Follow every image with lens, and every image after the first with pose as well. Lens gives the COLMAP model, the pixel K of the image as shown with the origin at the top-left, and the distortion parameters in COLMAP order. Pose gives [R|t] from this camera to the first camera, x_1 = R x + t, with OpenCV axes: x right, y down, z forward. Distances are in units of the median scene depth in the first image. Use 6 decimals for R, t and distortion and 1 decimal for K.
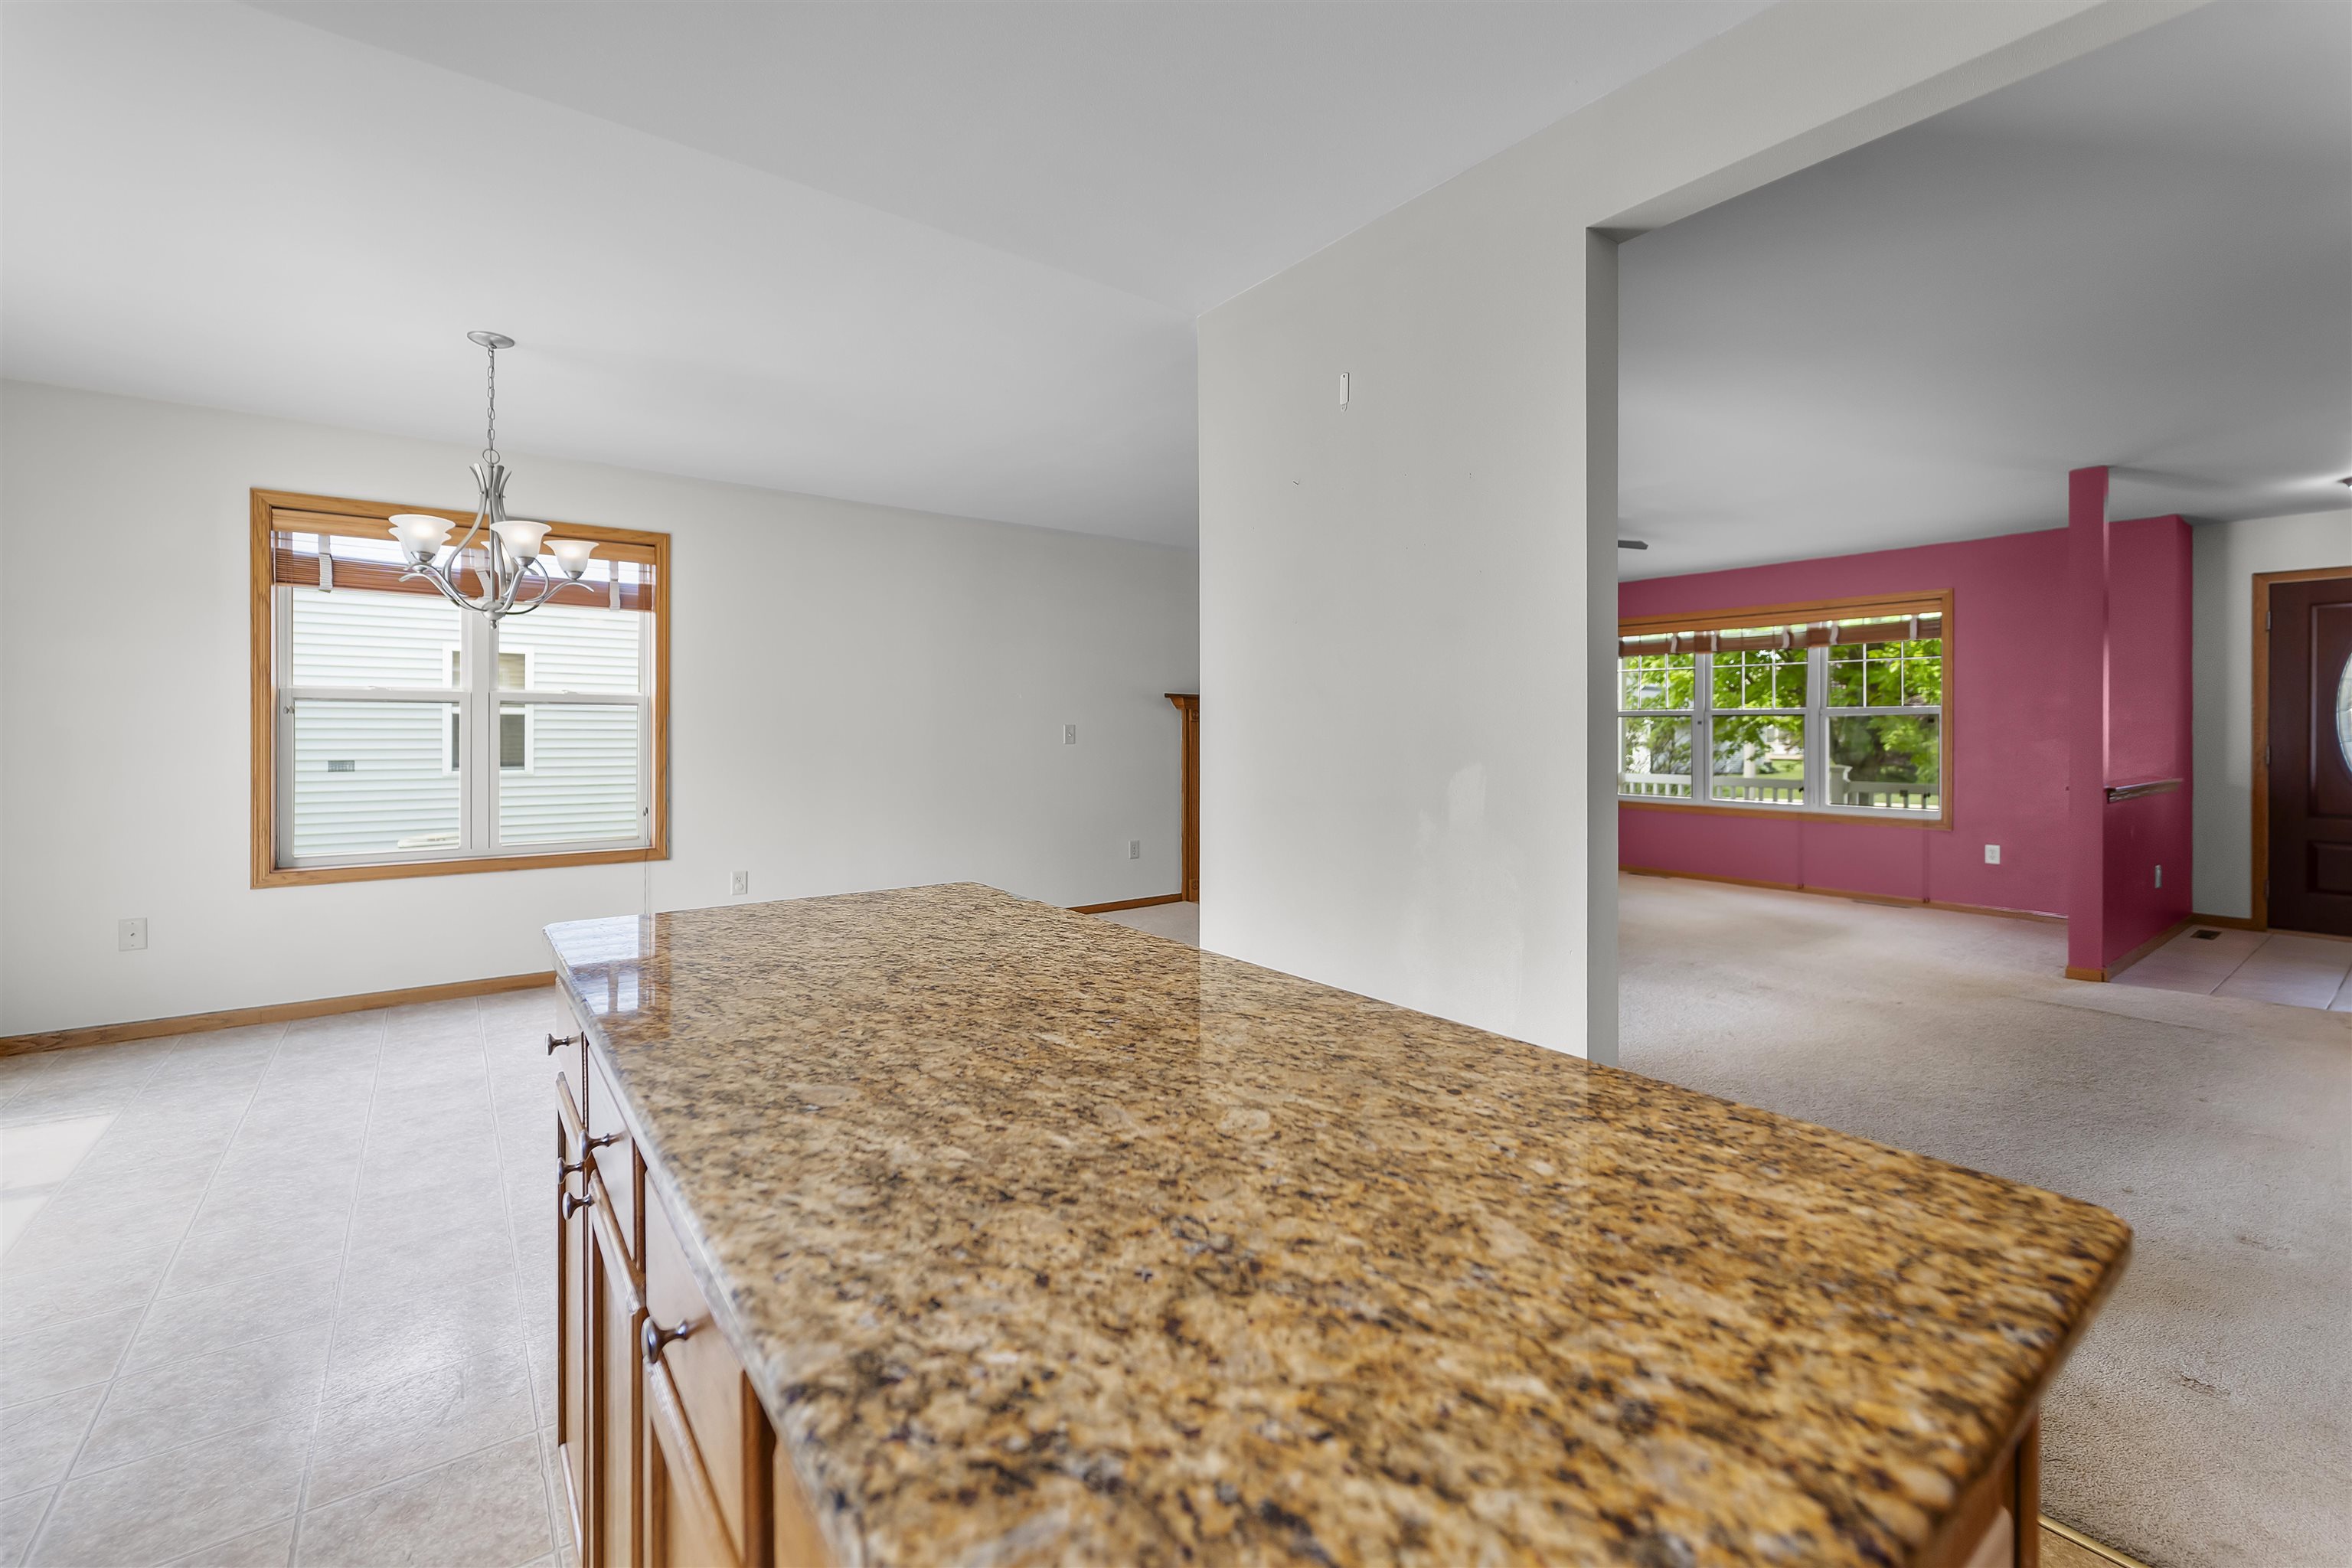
lens RADIAL K [[946.6, 0, 1180.4], [0, 946.6, 732.8], [0, 0, 1]] dist [-0.001779, -0.000680]
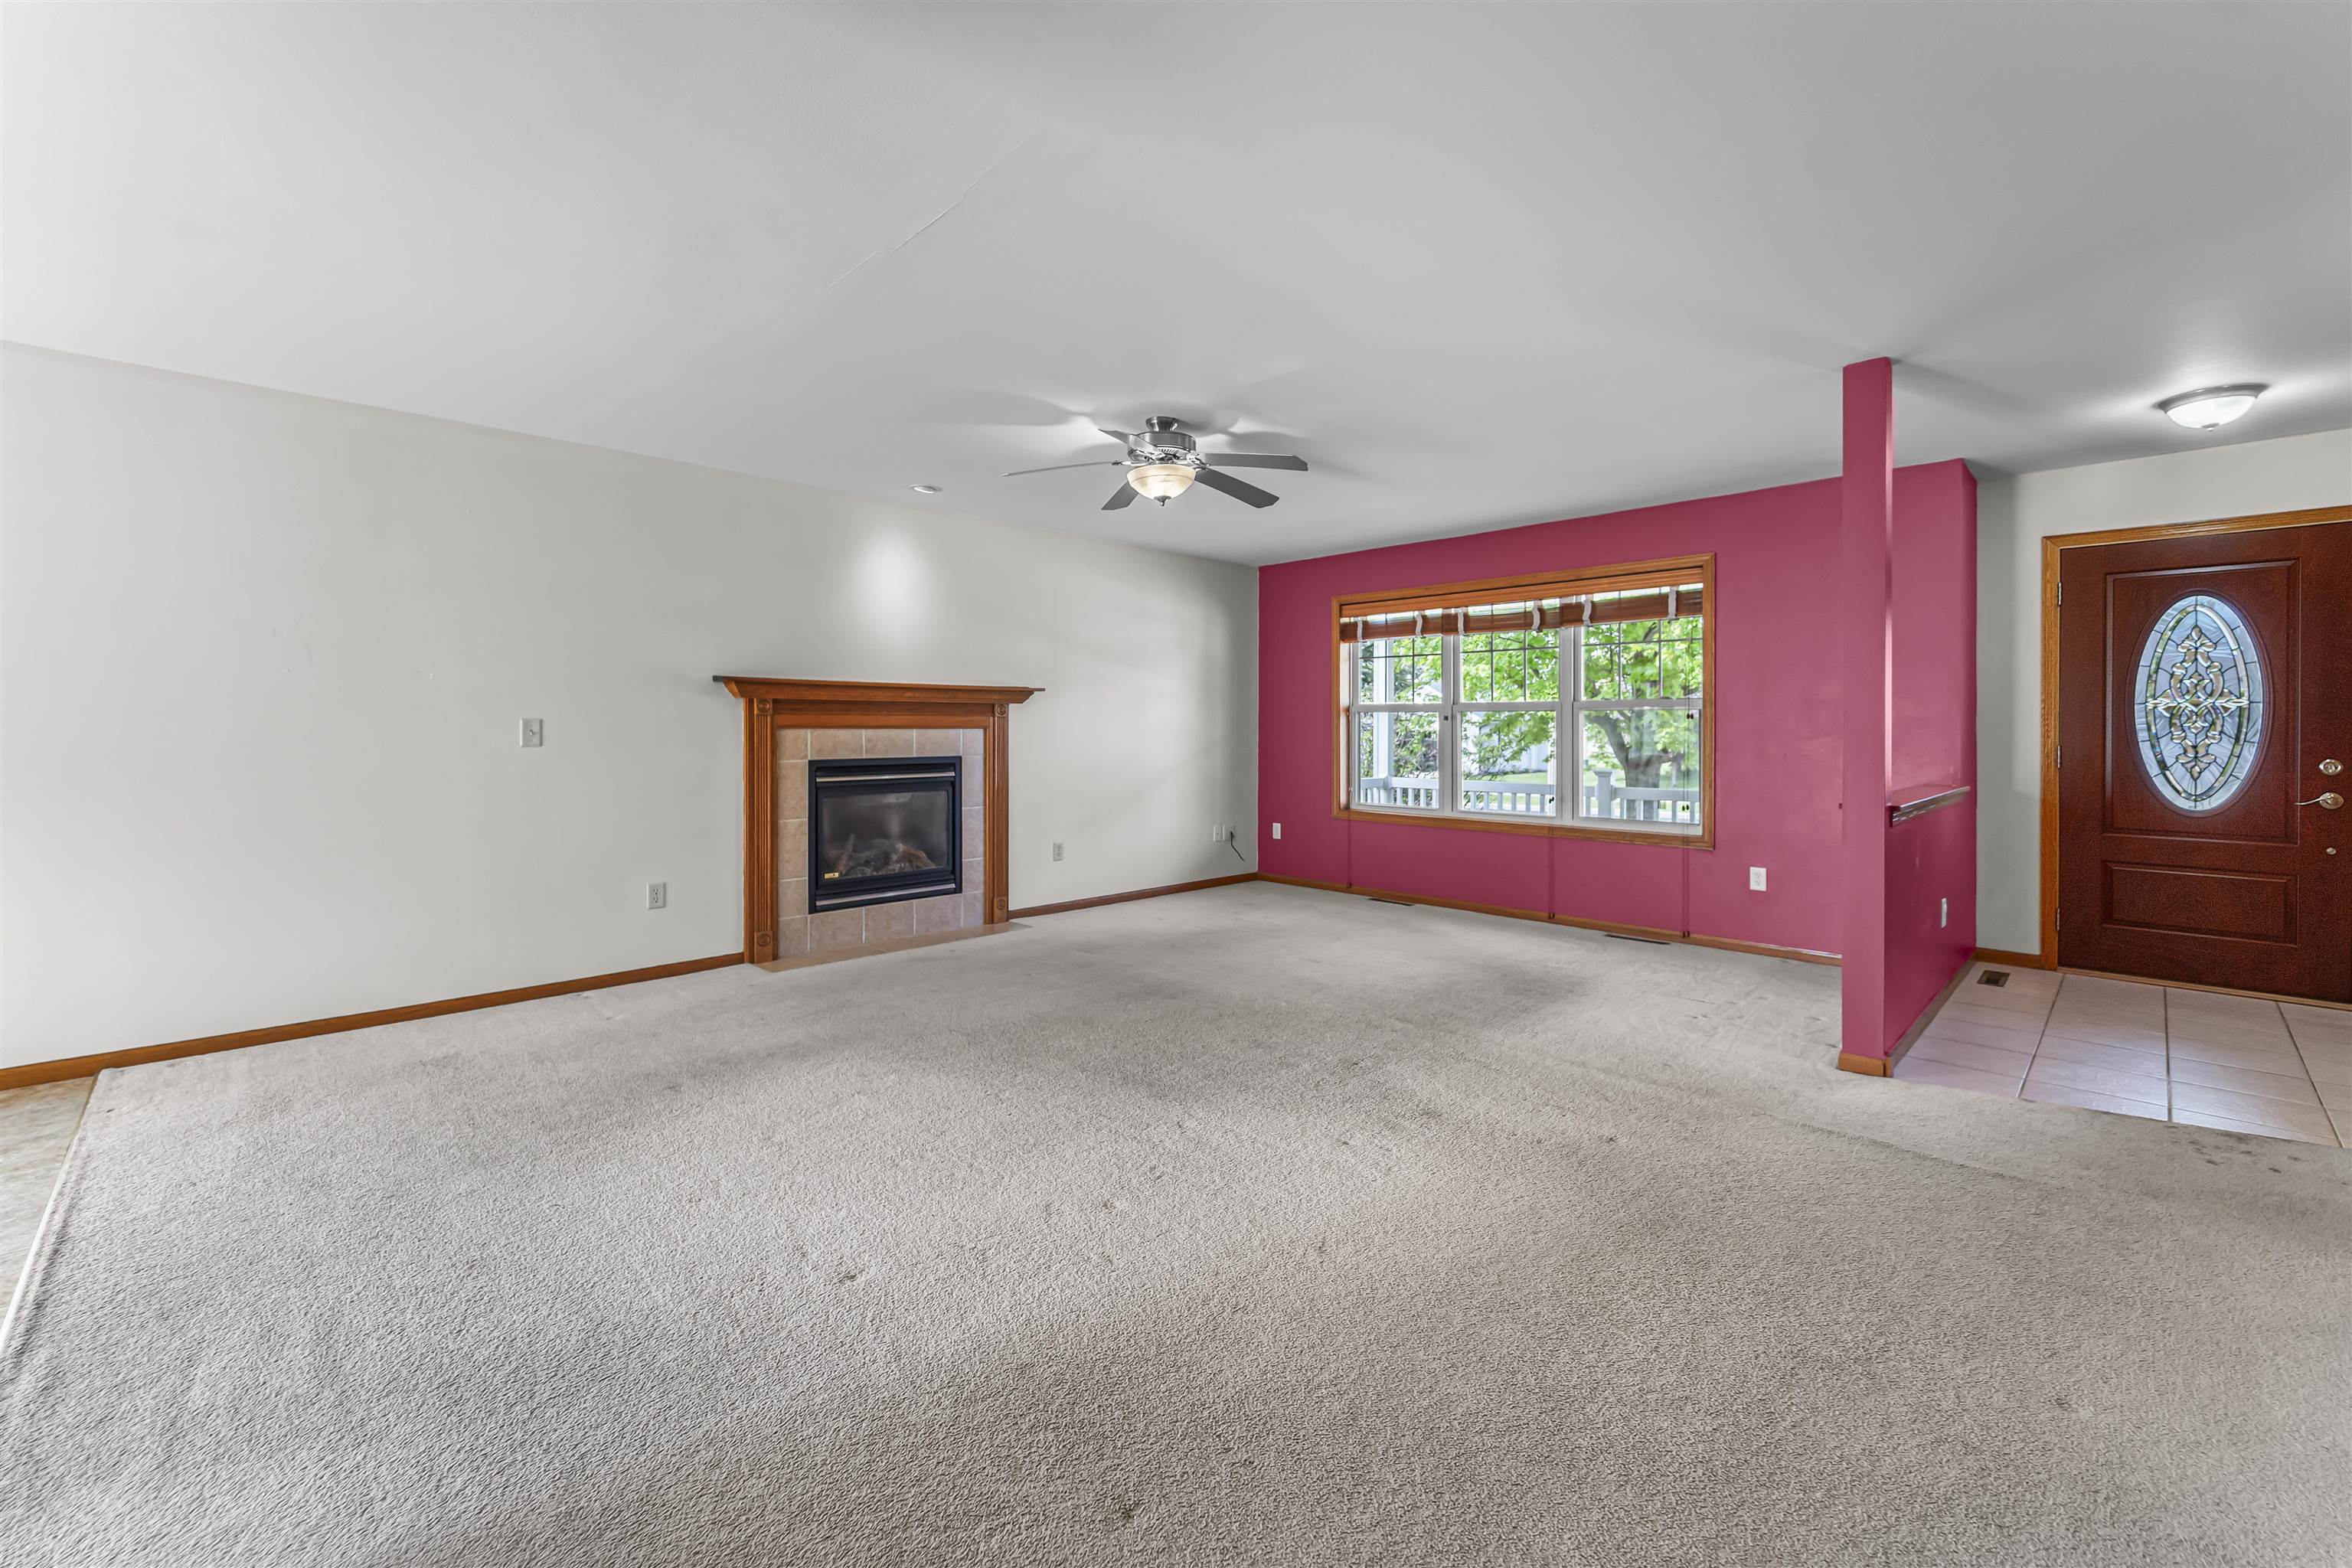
lens RADIAL K [[946.6, 0, 1172.6], [0, 946.6, 732.4], [0, 0, 1]] dist [-0.001779, -0.000680]
pose [[0.990487, -0.000572, 0.137606, 0.256184], [0.000434, 0.999999, 0.001031, 0.001296], [-0.137607, -0.000962, 0.990486, 0.271560]]
